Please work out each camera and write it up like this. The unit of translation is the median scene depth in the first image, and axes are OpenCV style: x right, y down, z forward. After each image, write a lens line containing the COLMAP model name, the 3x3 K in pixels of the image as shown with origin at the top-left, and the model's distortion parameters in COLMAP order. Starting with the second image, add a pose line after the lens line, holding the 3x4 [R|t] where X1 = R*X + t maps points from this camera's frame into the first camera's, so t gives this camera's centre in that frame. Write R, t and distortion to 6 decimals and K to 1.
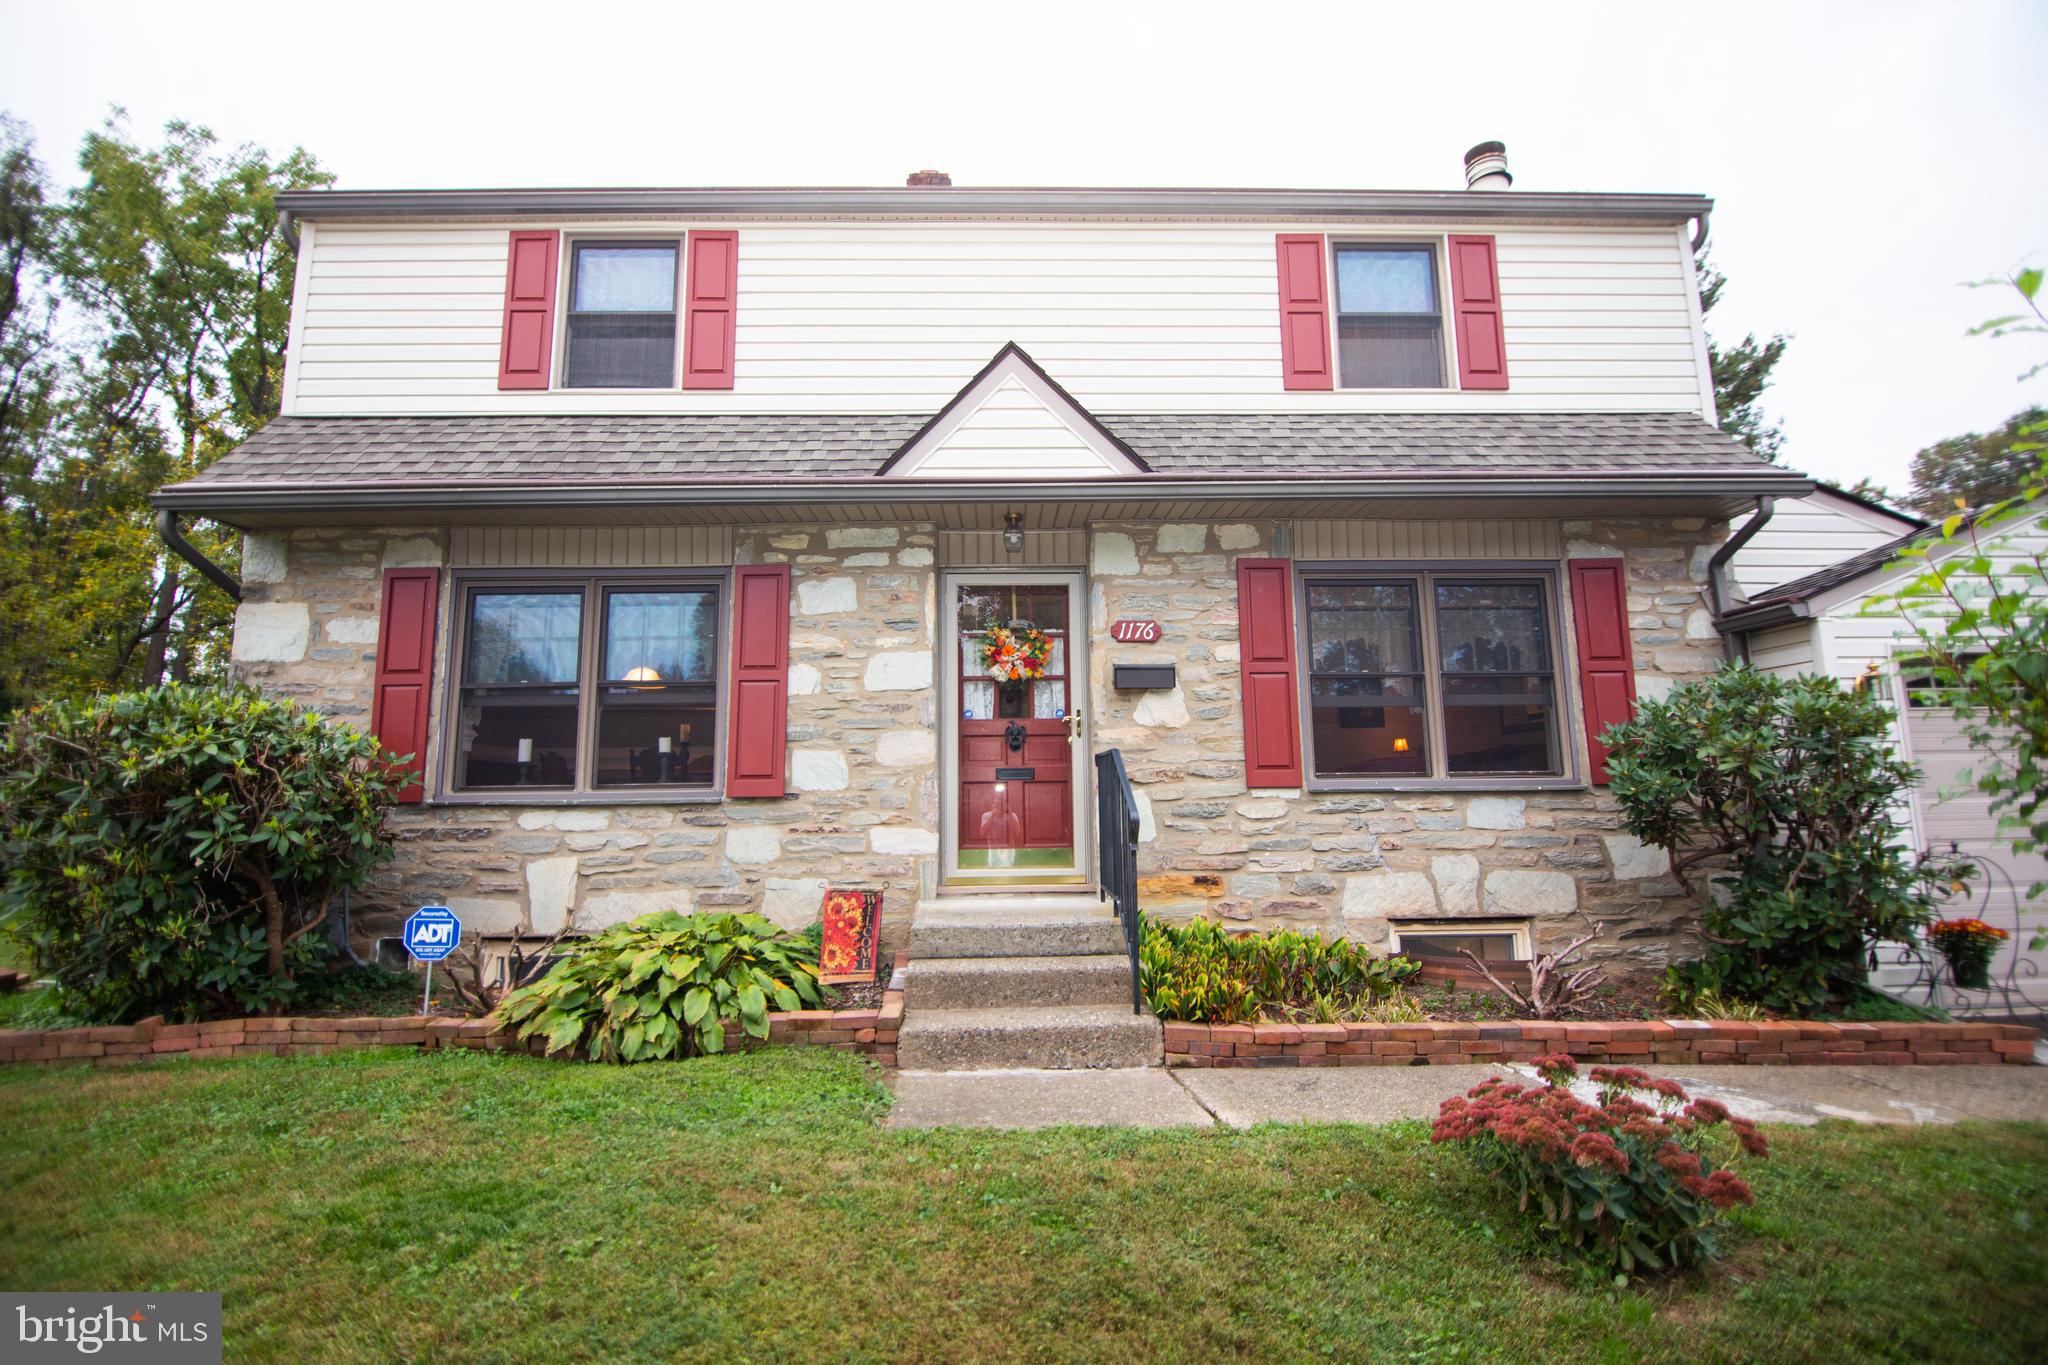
lens RADIAL K [[922.9, 0, 1024.8], [0, 922.9, 669.8], [0, 0, 1]] dist [-0.002845, -0.009456]
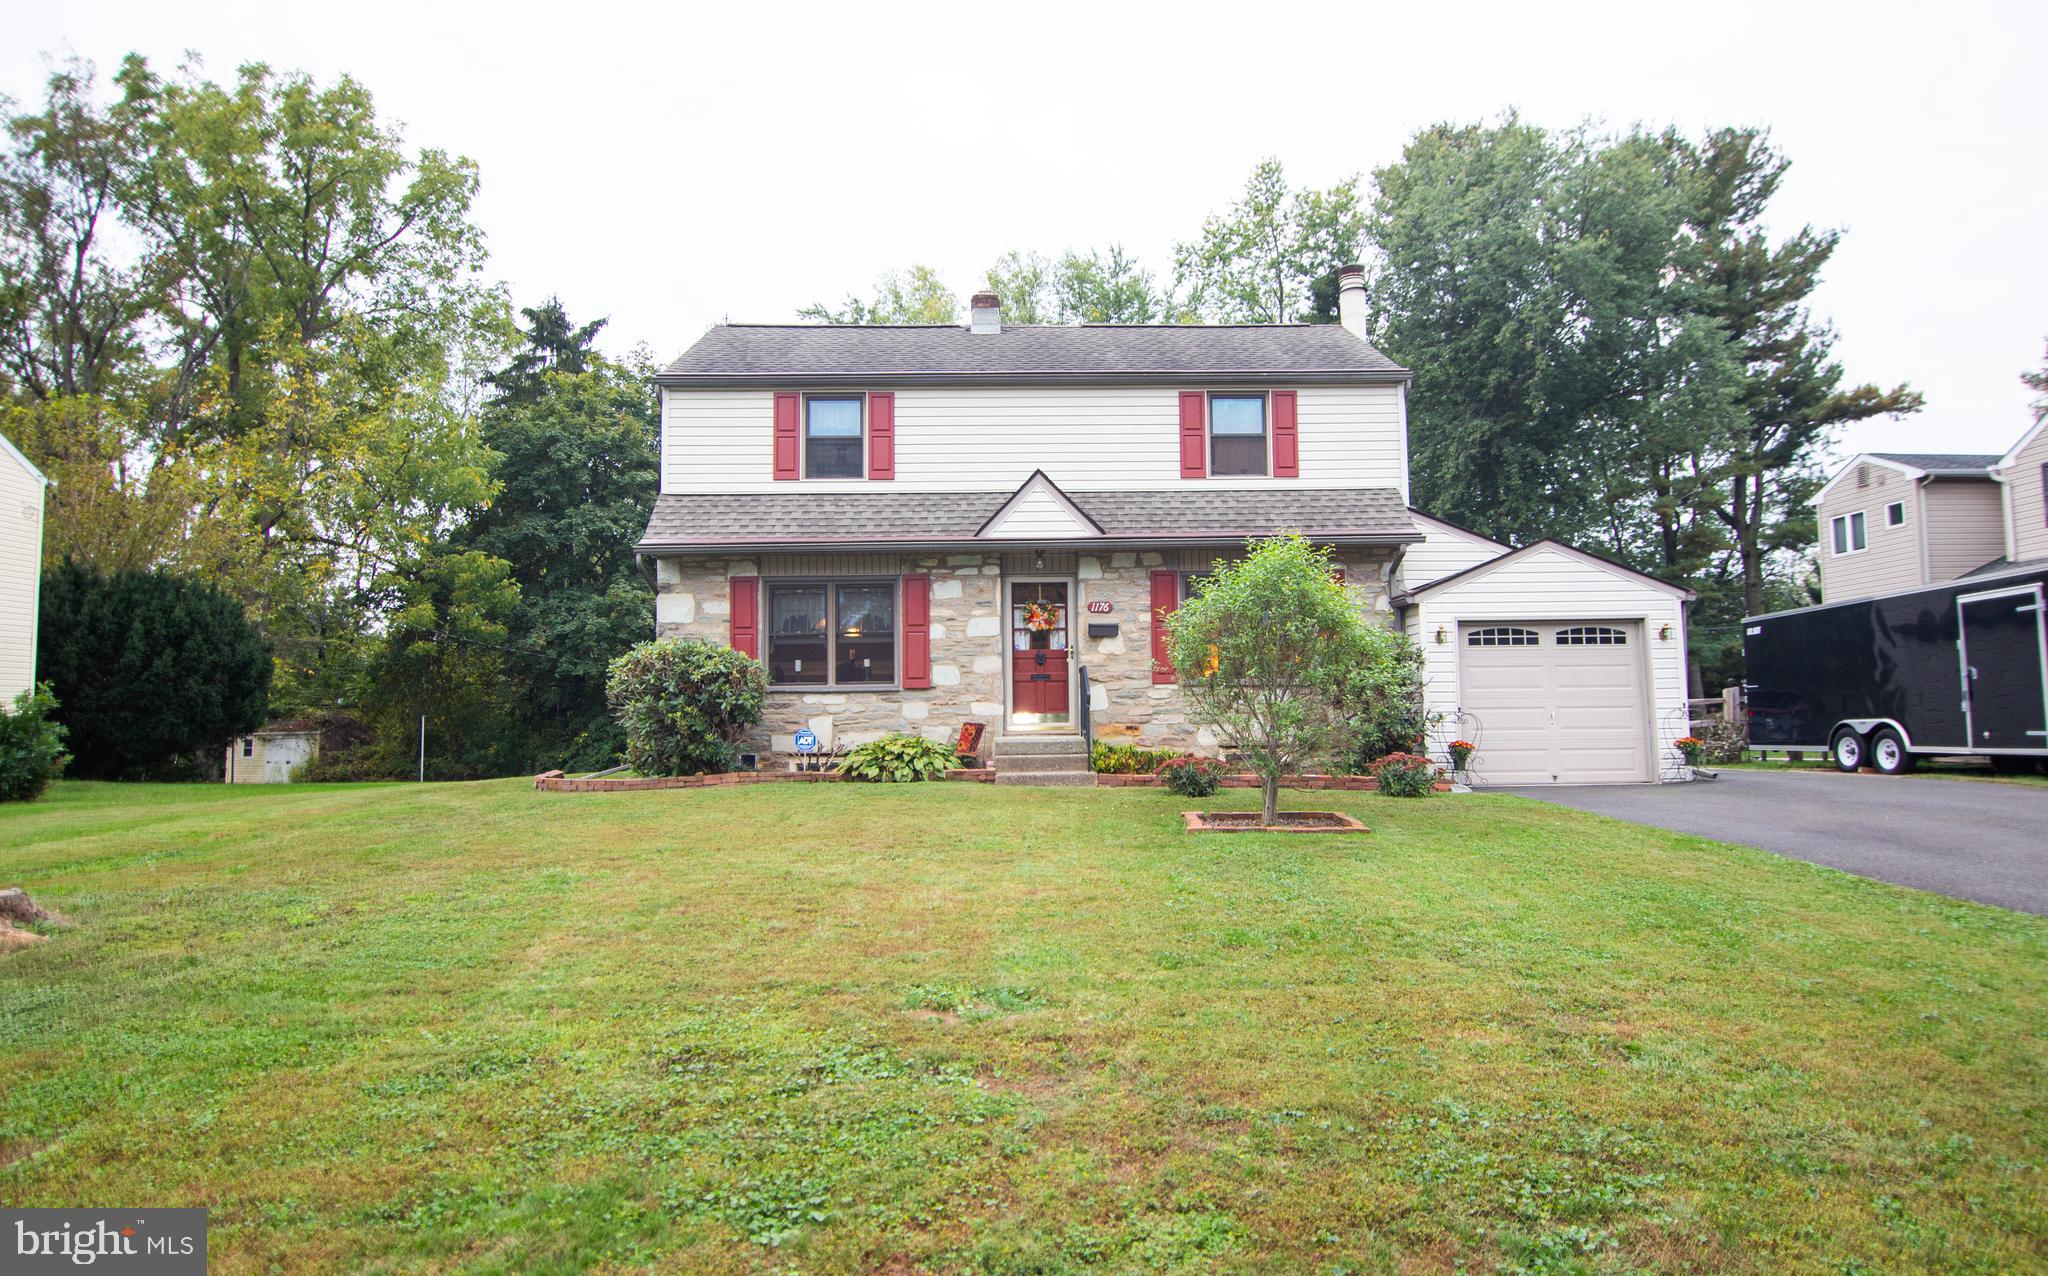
lens RADIAL K [[1181.1, 0, 1062.3], [0, 1181.1, 626.6], [0, 0, 1]] dist [-0.007096, -0.001029]
pose [[0.999986, 0.000062, 0.005315, 0.024153], [-0.000410, 0.997854, 0.065478, -0.170571], [-0.005299, -0.065479, 0.997840, -1.608016]]
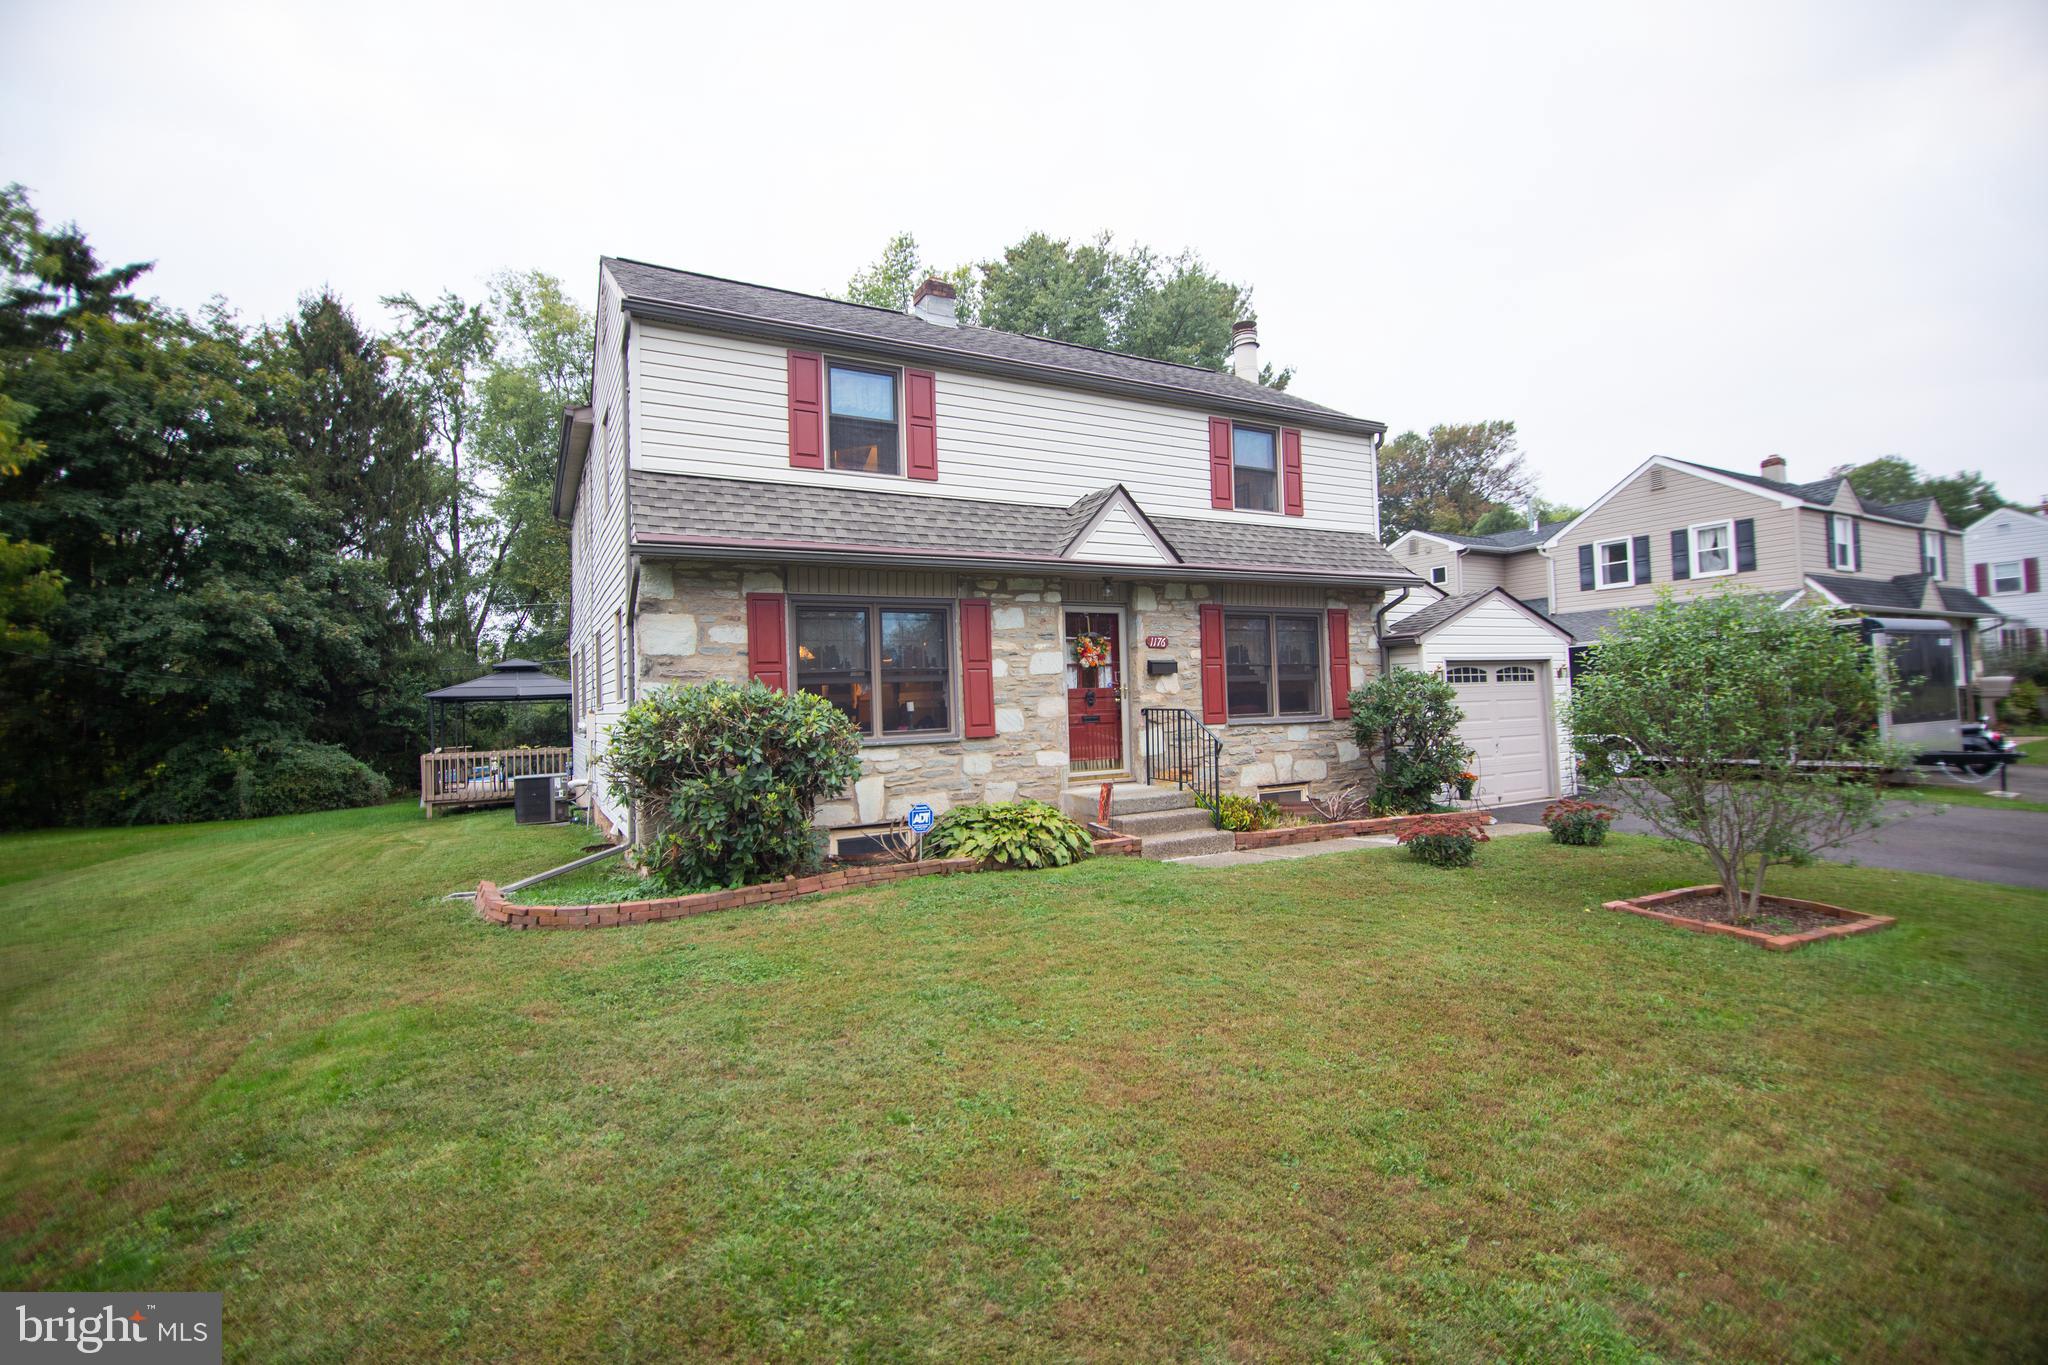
lens RADIAL K [[922.9, 0, 1024.8], [0, 922.9, 669.8], [0, 0, 1]] dist [-0.002845, -0.009456]
pose [[0.889361, 0.001956, 0.457202, -0.974215], [-0.048926, 0.994656, 0.090917, -0.143354], [-0.454581, -0.103227, 0.884703, -0.534364]]
